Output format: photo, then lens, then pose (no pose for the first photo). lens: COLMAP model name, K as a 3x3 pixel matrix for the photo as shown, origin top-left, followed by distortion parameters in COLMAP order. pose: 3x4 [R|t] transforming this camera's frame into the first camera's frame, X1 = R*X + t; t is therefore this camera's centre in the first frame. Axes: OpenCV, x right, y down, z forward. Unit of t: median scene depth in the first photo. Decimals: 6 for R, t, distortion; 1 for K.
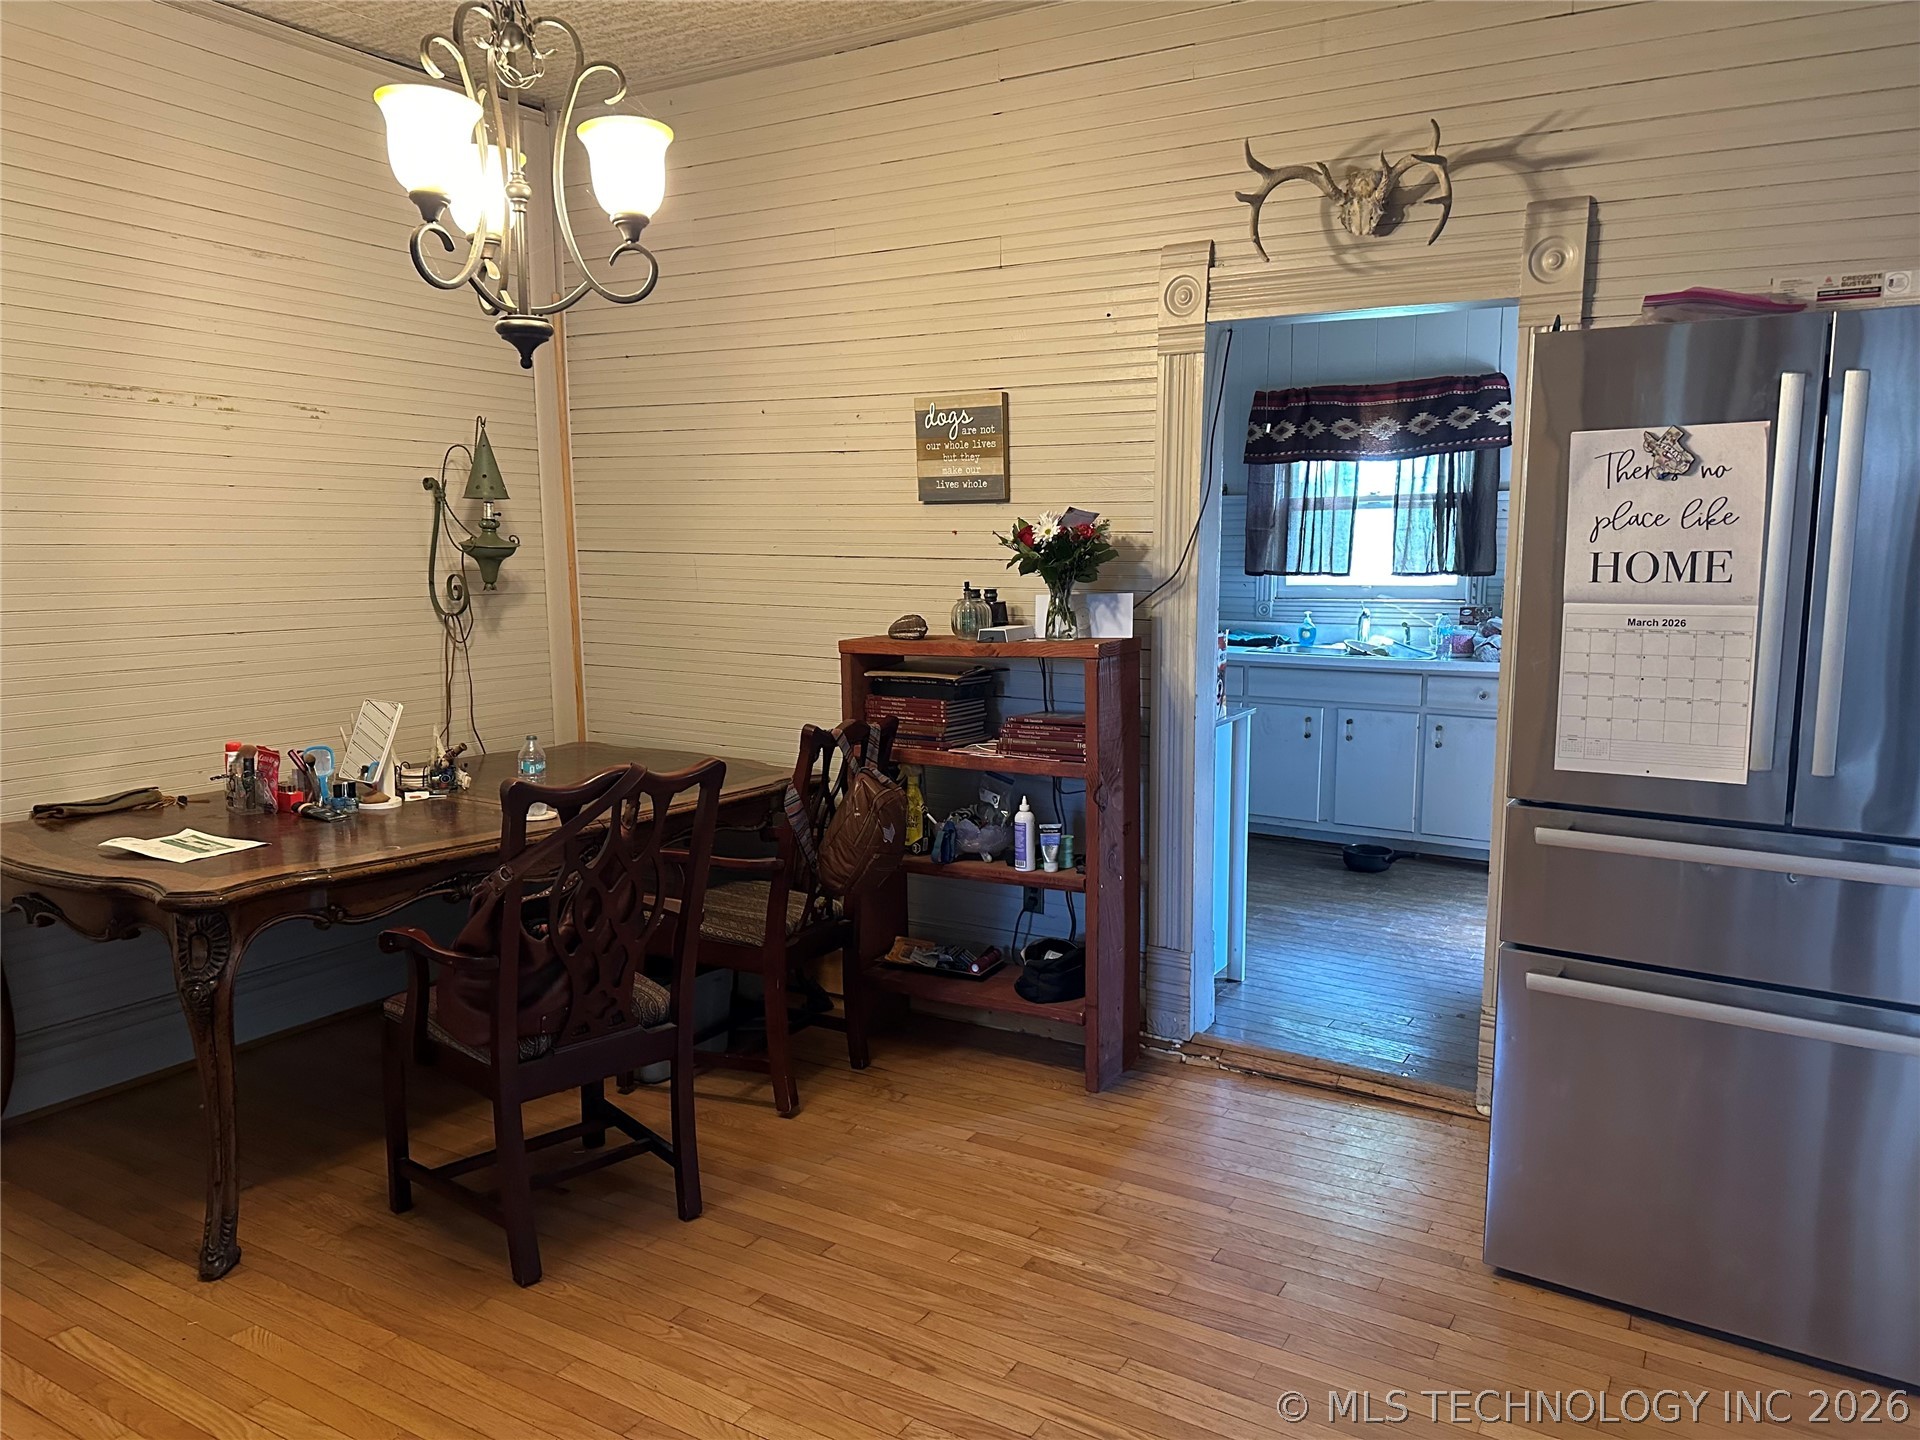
lens RADIAL K [[1346.8, 0, 961.1], [0, 1346.8, 719.0], [0, 0, 1]] dist [-0.010296, -0.002878]
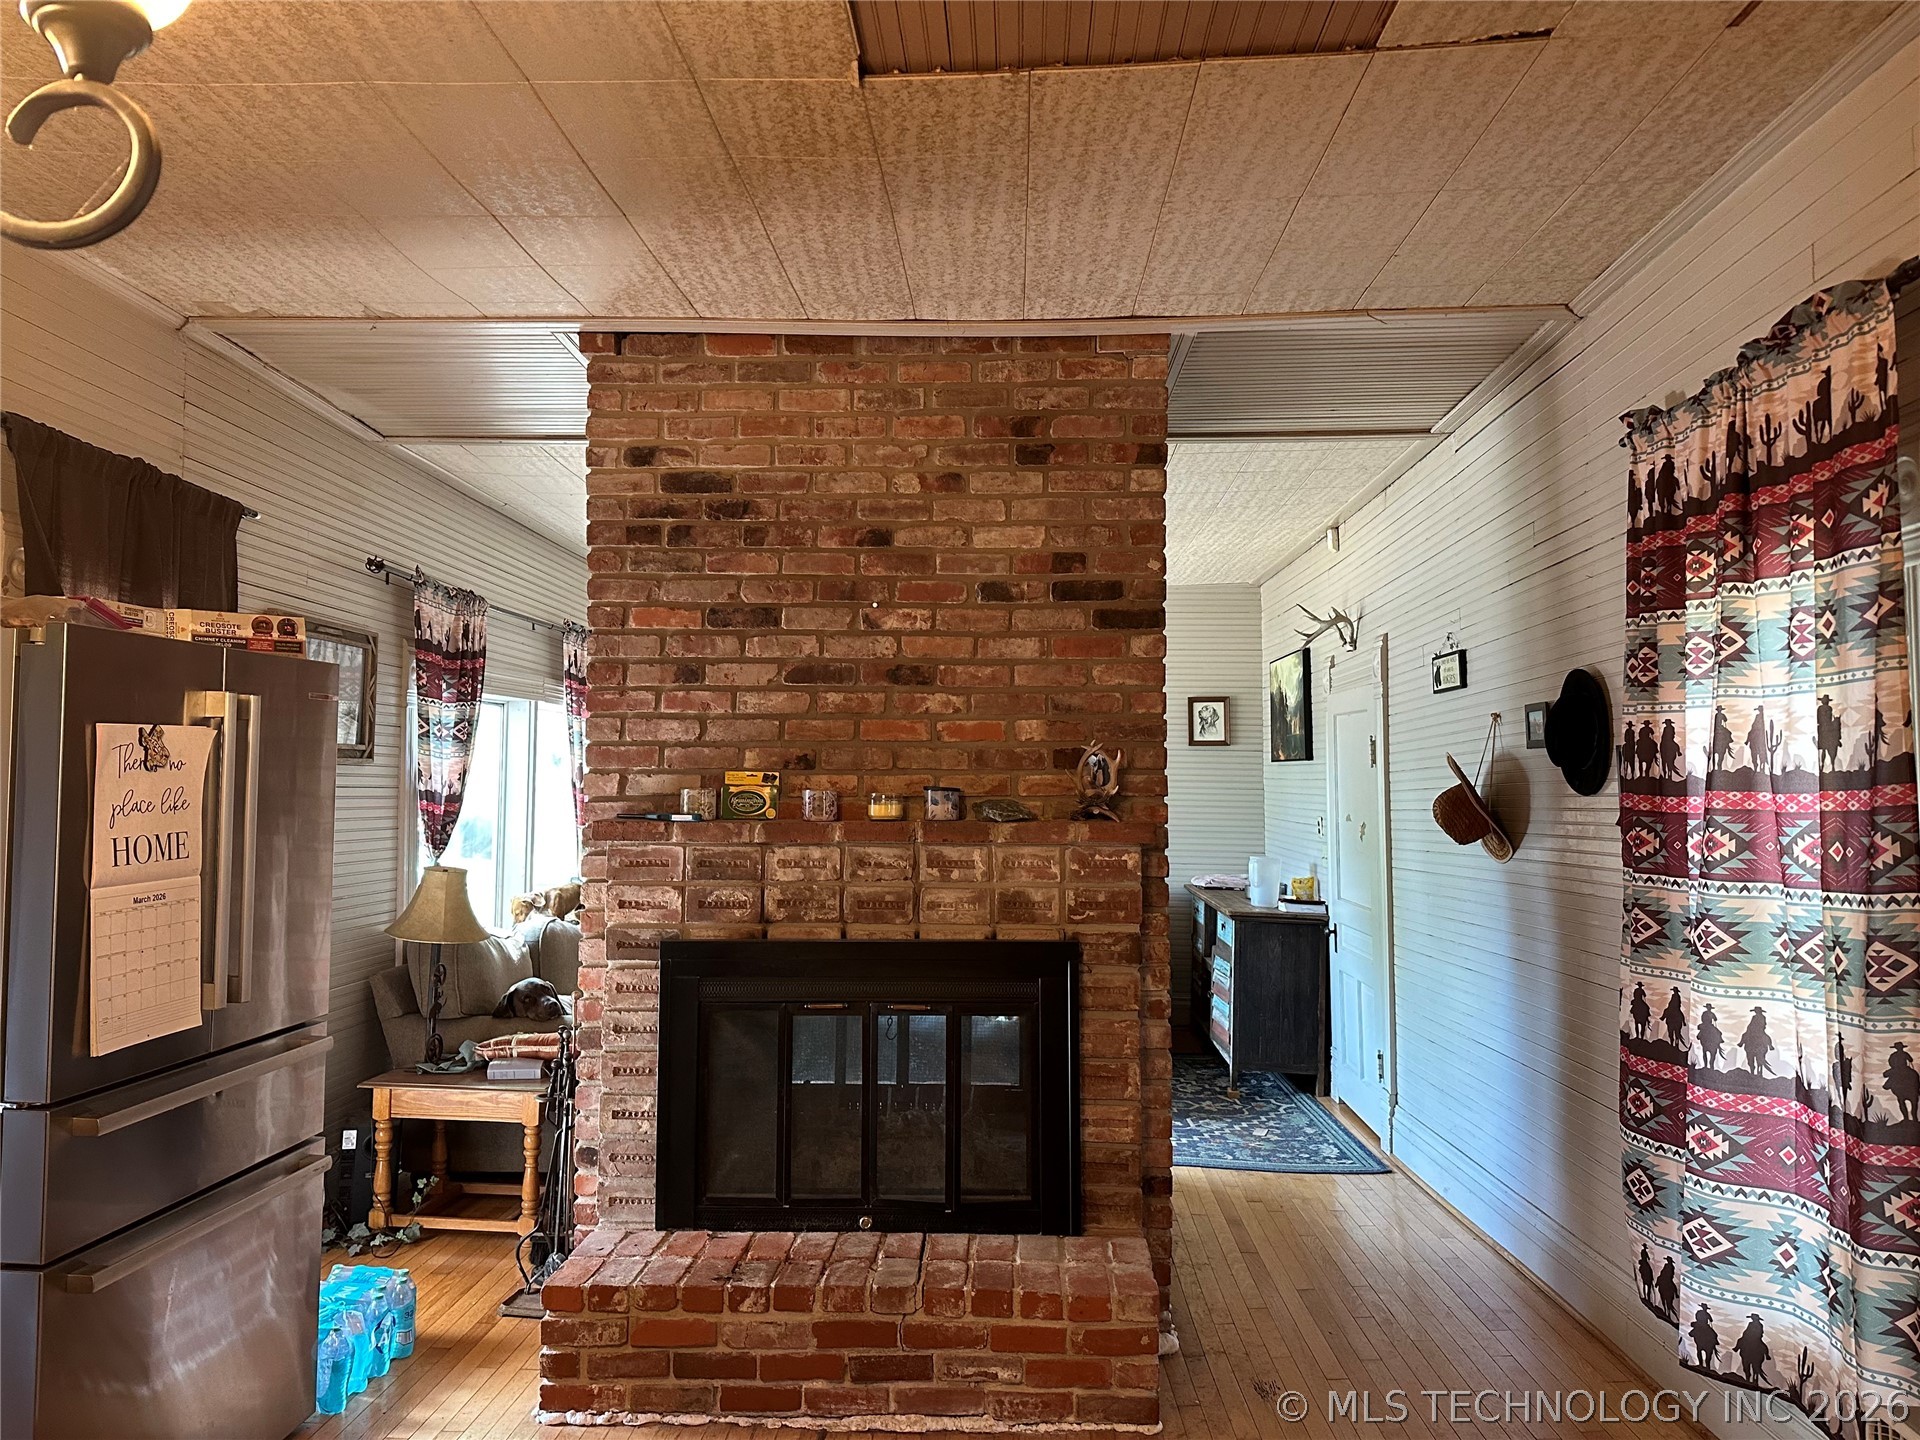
lens RADIAL K [[1346.8, 0, 960.1], [0, 1346.8, 719.3], [0, 0, 1]] dist [-0.010296, -0.002878]
pose [[-0.466965, 0.042968, 0.883232, -0.780245], [0.121500, 0.992463, 0.015955, -0.155790], [-0.875889, 0.114763, -0.468666, 0.922128]]
